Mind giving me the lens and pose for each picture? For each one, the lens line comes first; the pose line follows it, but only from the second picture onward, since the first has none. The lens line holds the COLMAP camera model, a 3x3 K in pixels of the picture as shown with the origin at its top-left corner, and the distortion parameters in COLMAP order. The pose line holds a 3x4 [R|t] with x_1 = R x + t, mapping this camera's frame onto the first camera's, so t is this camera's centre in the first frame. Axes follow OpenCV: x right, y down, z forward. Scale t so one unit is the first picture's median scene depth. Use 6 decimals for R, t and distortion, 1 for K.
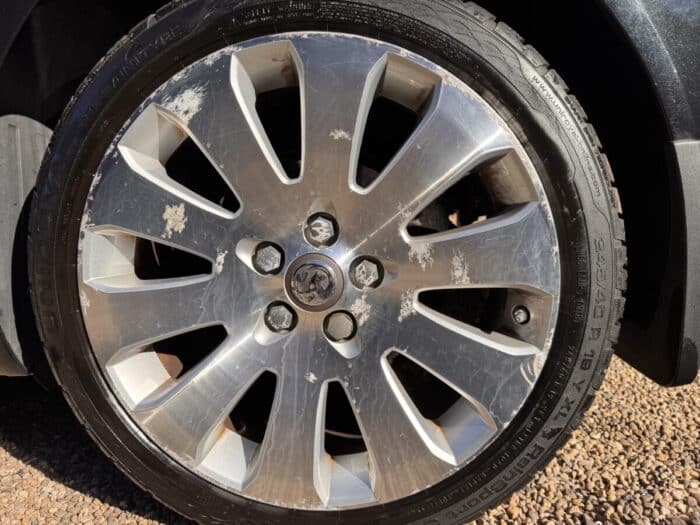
lens RADIAL K [[484.1, 0, 353.4], [0, 484.1, 259.2], [0, 0, 1]] dist [0.056234, -0.076989]
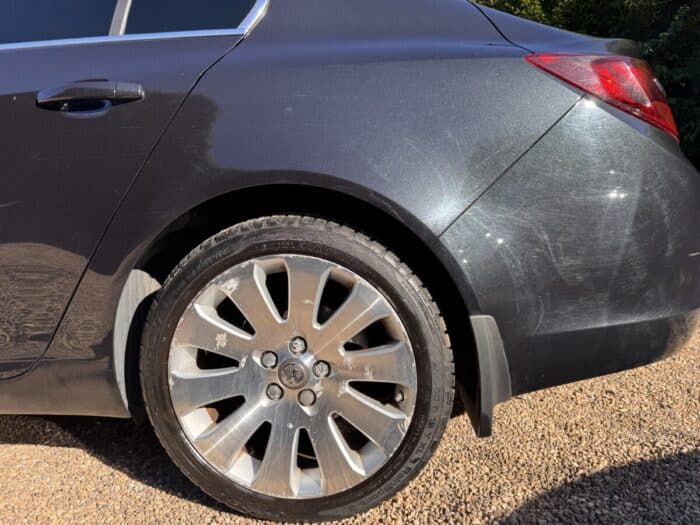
lens RADIAL K [[484.1, 0, 353.4], [0, 484.1, 259.2], [0, 0, 1]] dist [0.056234, -0.076989]
pose [[0.999579, 0.026807, -0.011092, 0.158669], [-0.027119, 0.999211, -0.029011, -0.346224], [0.010306, 0.029299, 0.999518, -0.877396]]
